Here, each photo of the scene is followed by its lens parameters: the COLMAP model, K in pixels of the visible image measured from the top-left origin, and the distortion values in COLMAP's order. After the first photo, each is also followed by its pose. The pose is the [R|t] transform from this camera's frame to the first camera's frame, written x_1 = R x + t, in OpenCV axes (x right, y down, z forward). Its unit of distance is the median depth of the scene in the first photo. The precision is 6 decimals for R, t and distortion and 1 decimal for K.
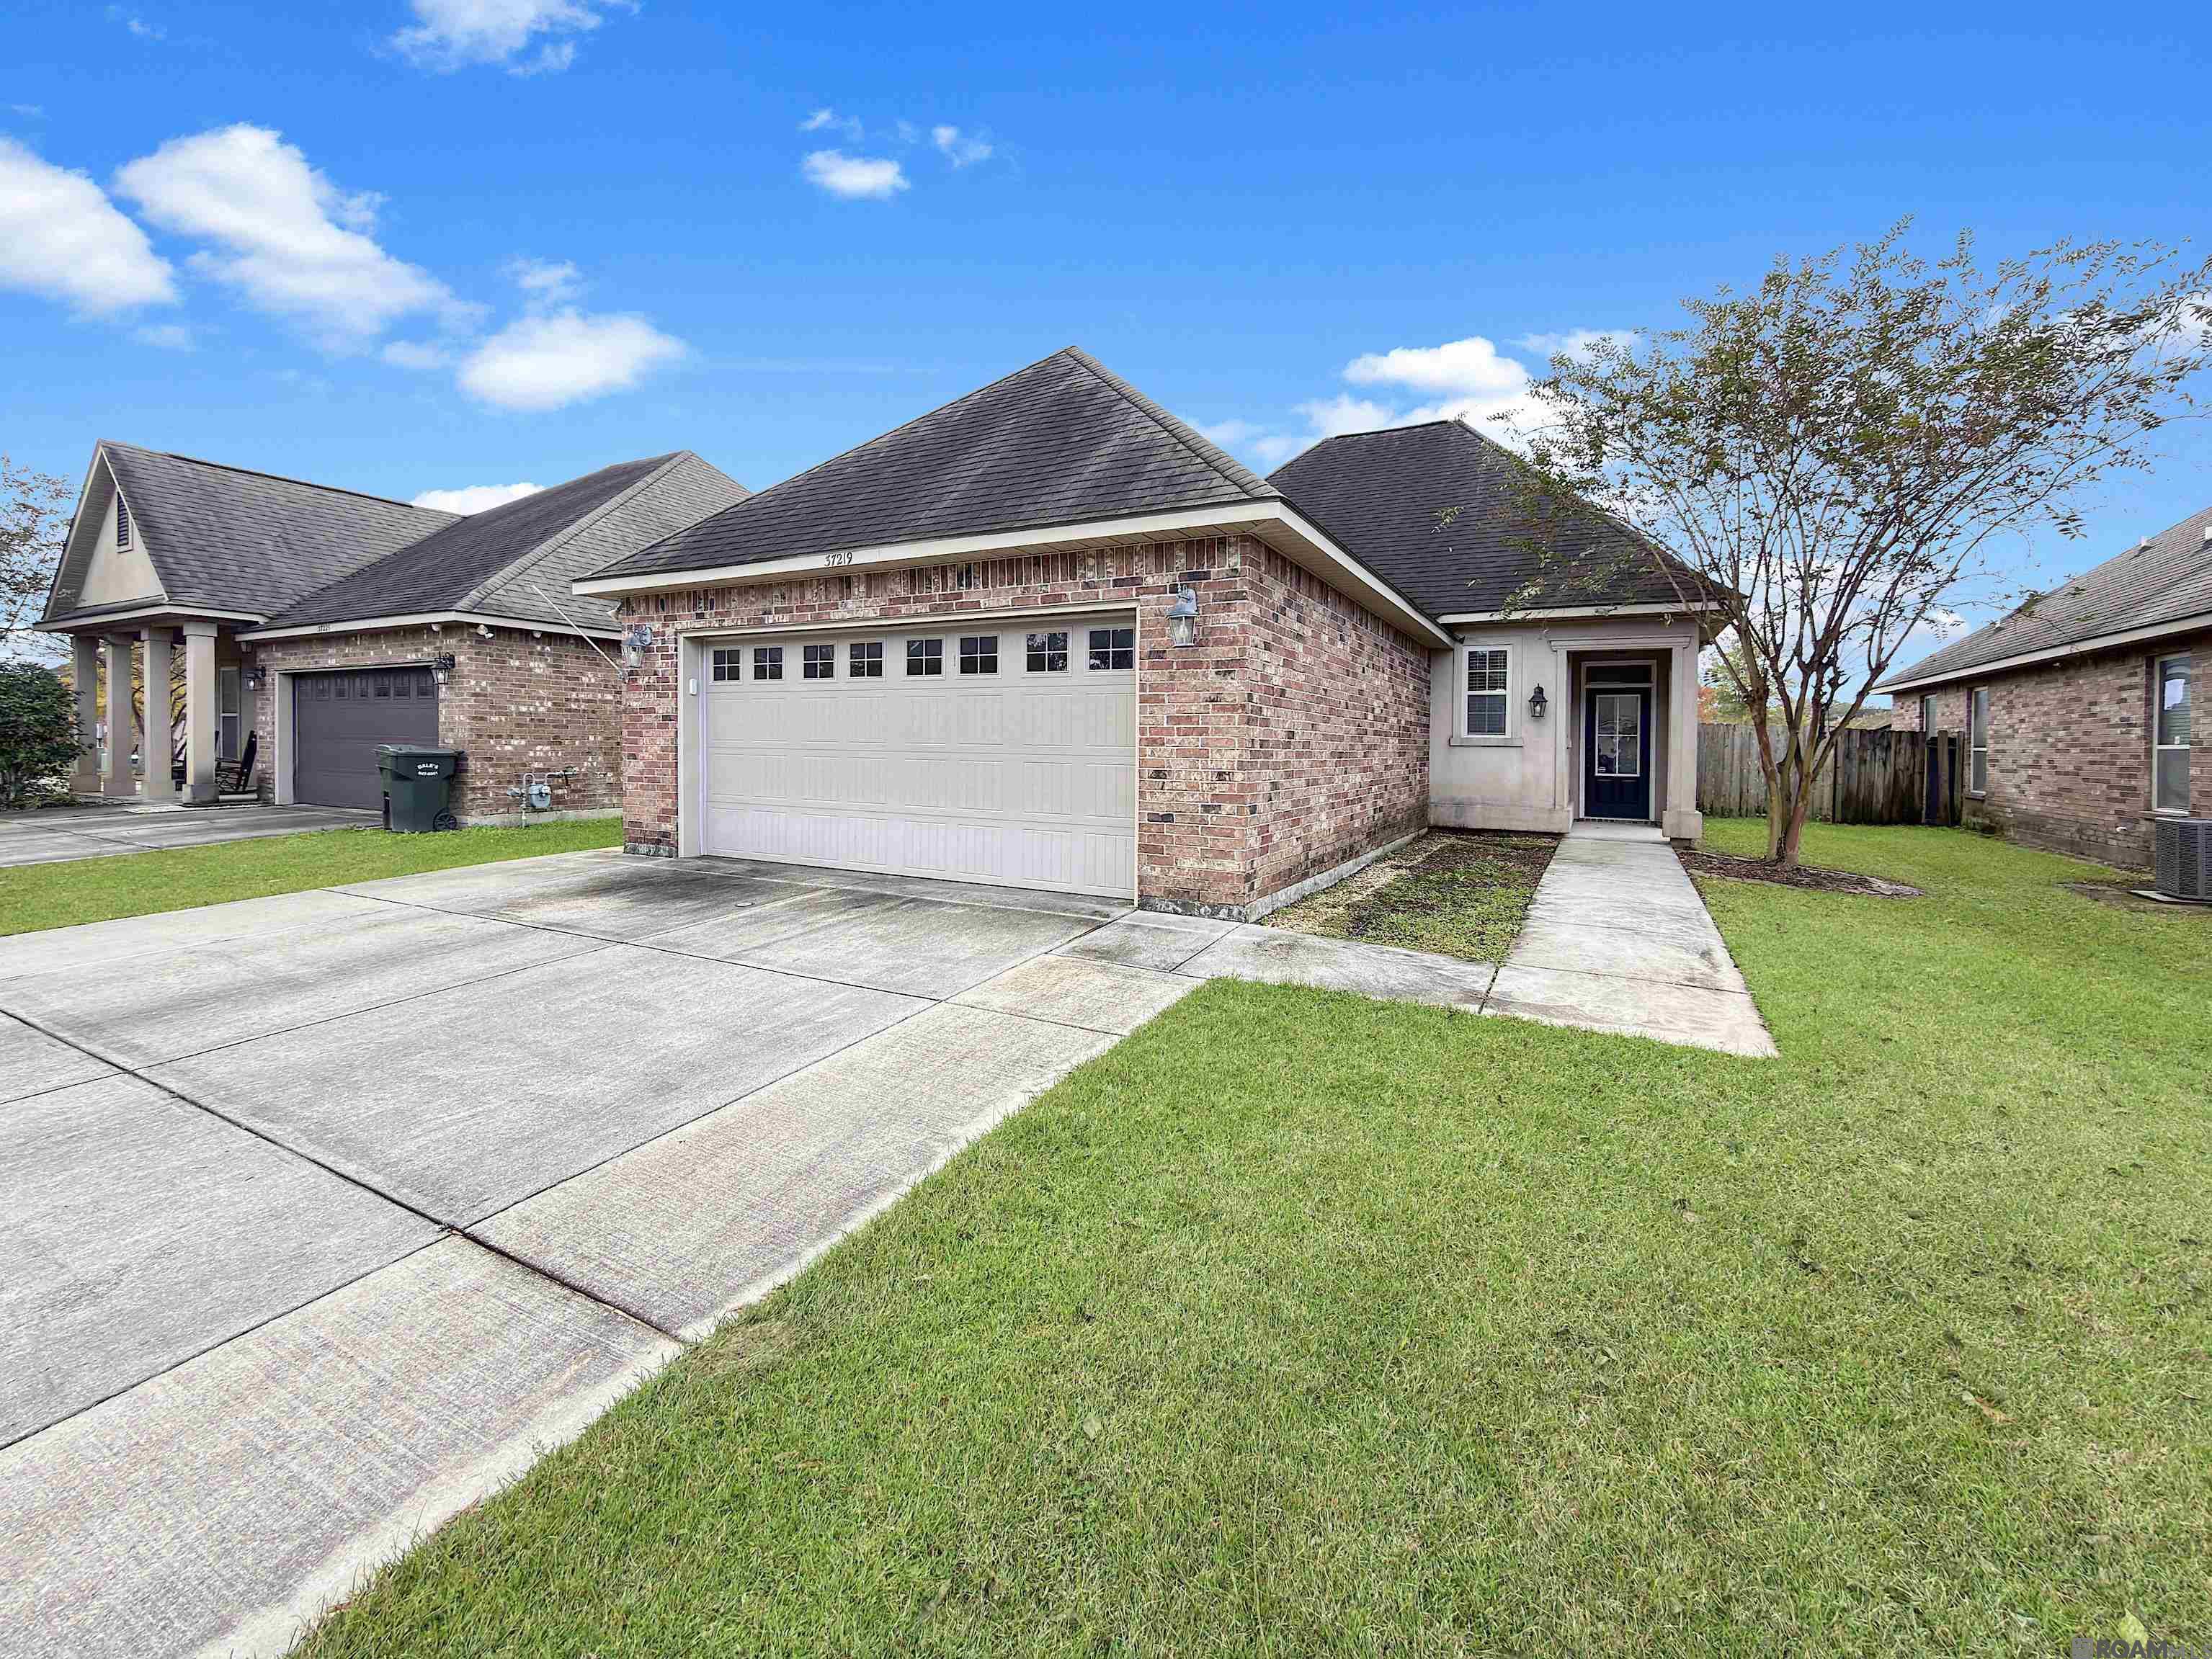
lens RADIAL K [[884.7, 0, 1125.1], [0, 884.7, 746.9], [0, 0, 1]] dist [-0.001175, 0.002500]
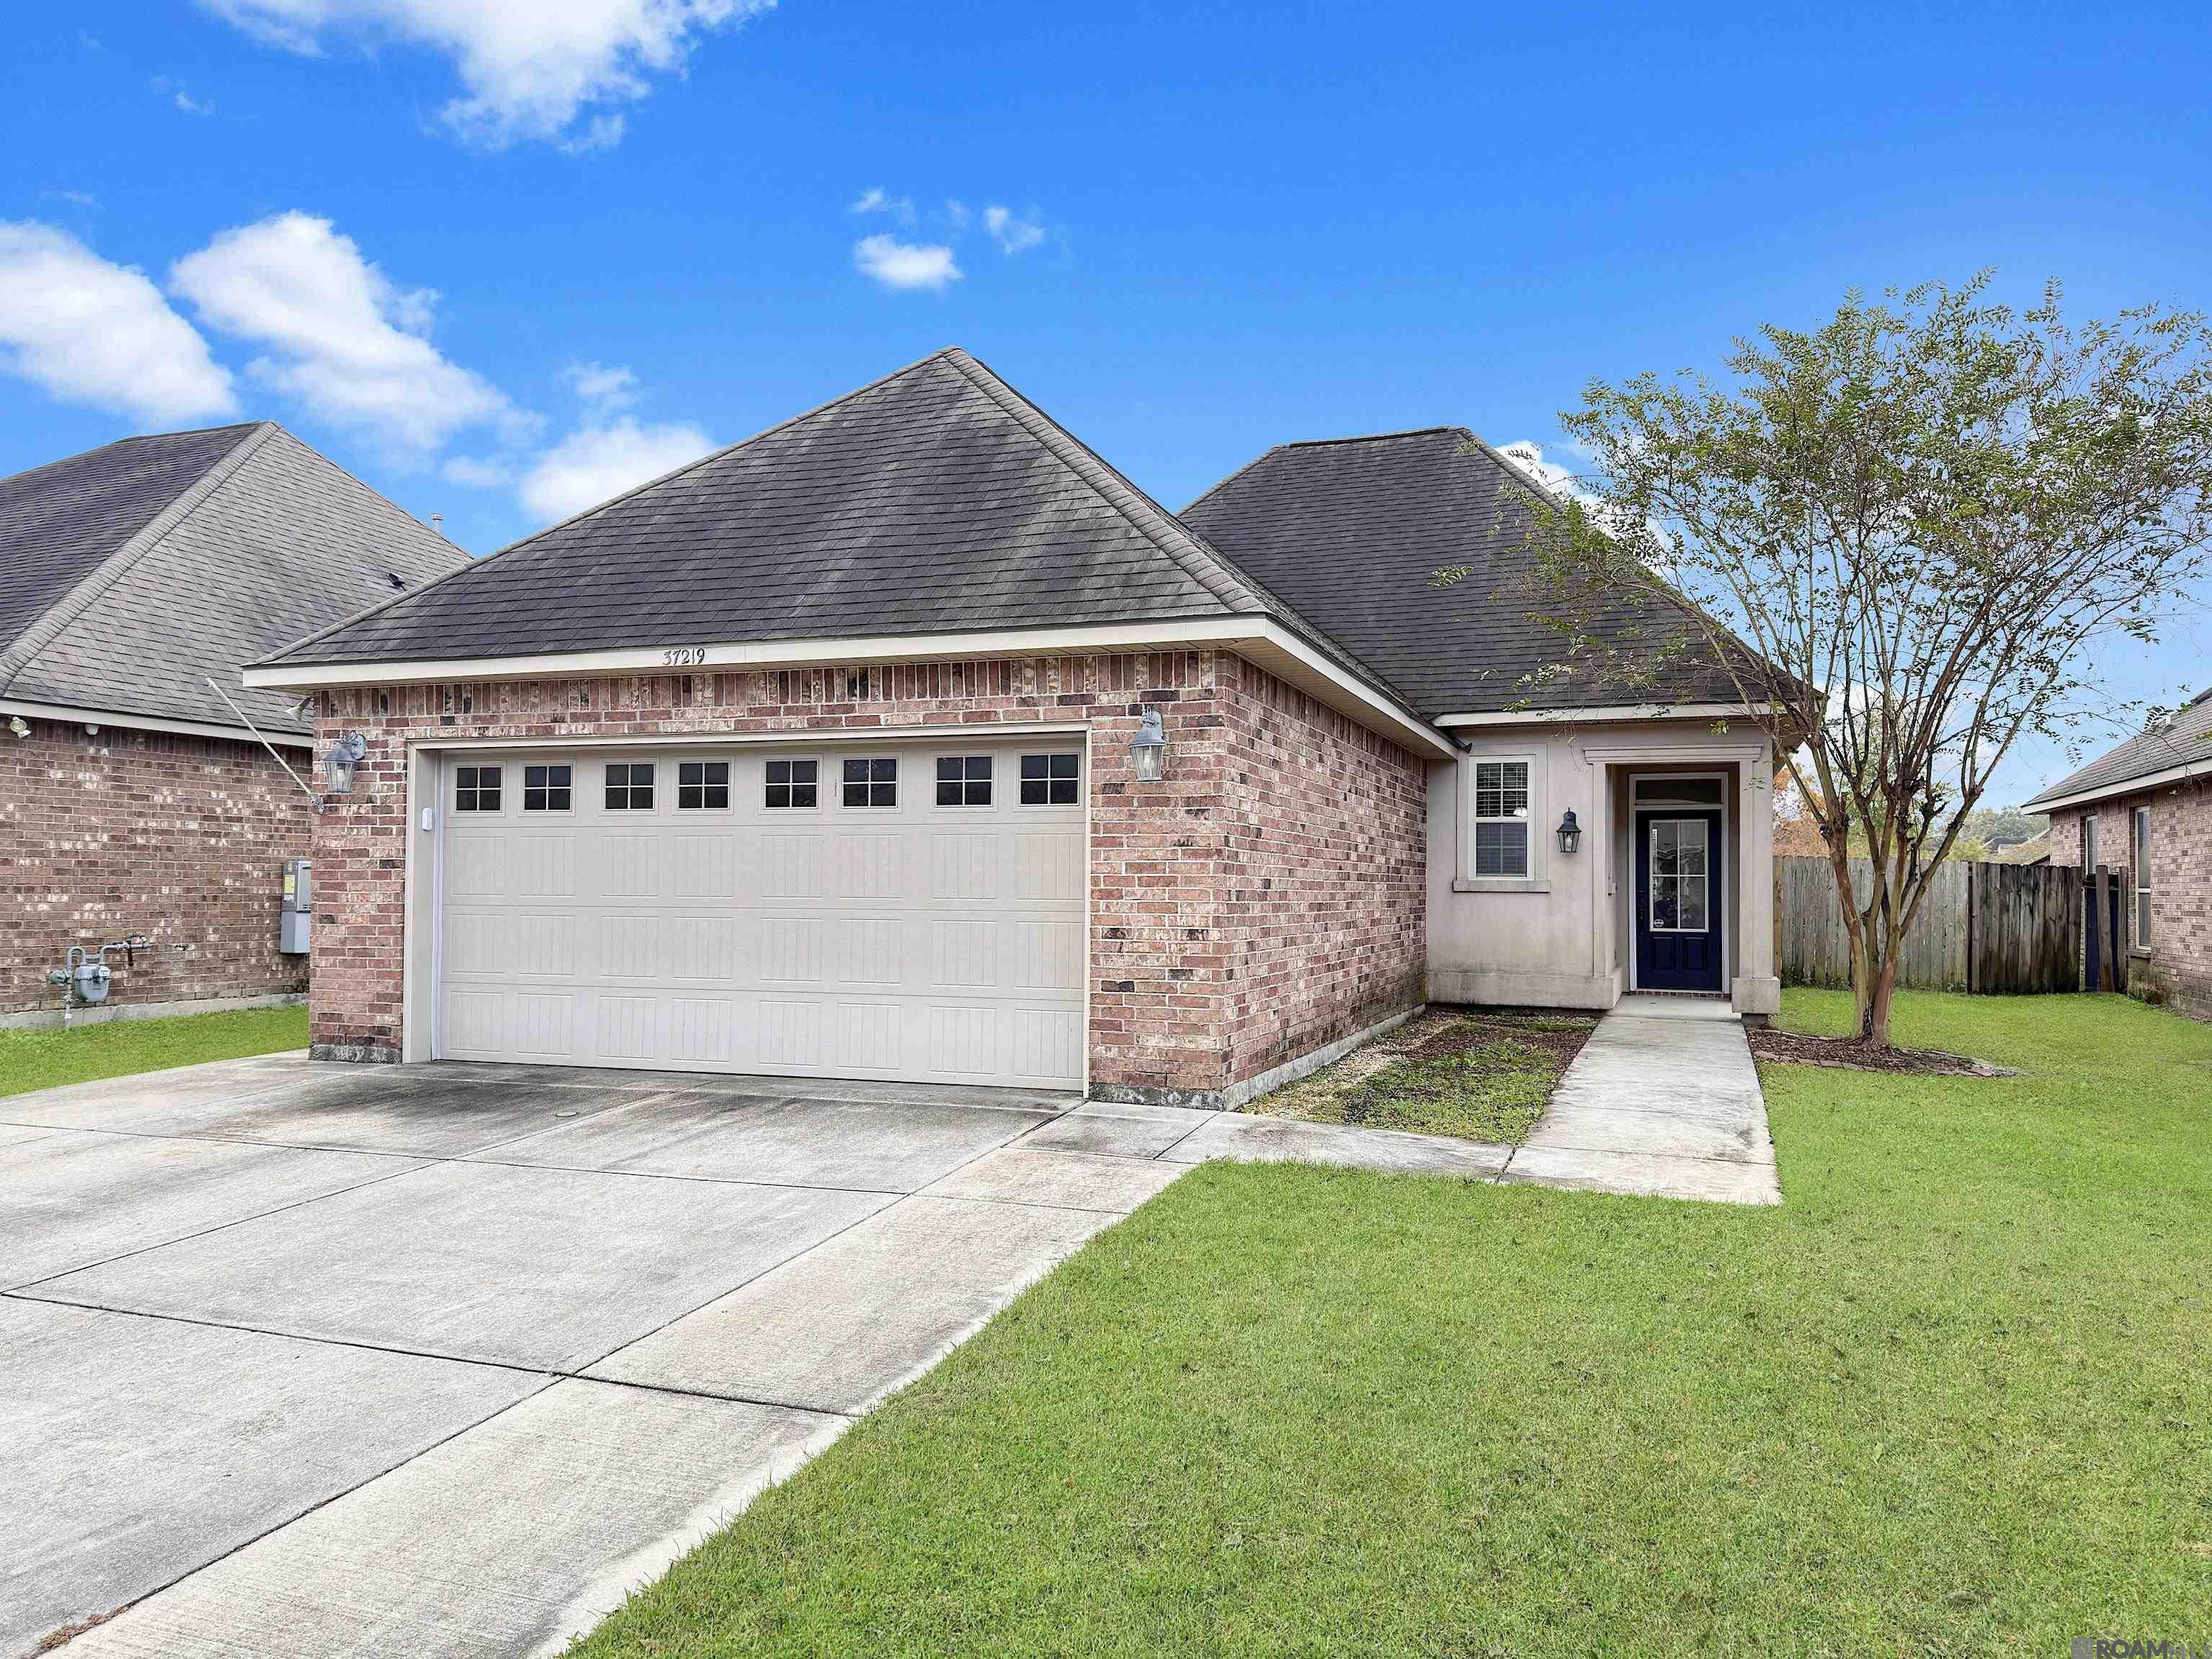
lens RADIAL K [[1557.9, 0, 1101.3], [0, 1557.9, 852.6], [0, 0, 1]] dist [0.073958, -0.025406]
pose [[0.990927, -0.004549, 0.134324, -0.135926], [0.007579, 0.999728, -0.022058, -0.010097], [-0.134187, 0.022876, 0.990692, -0.347440]]
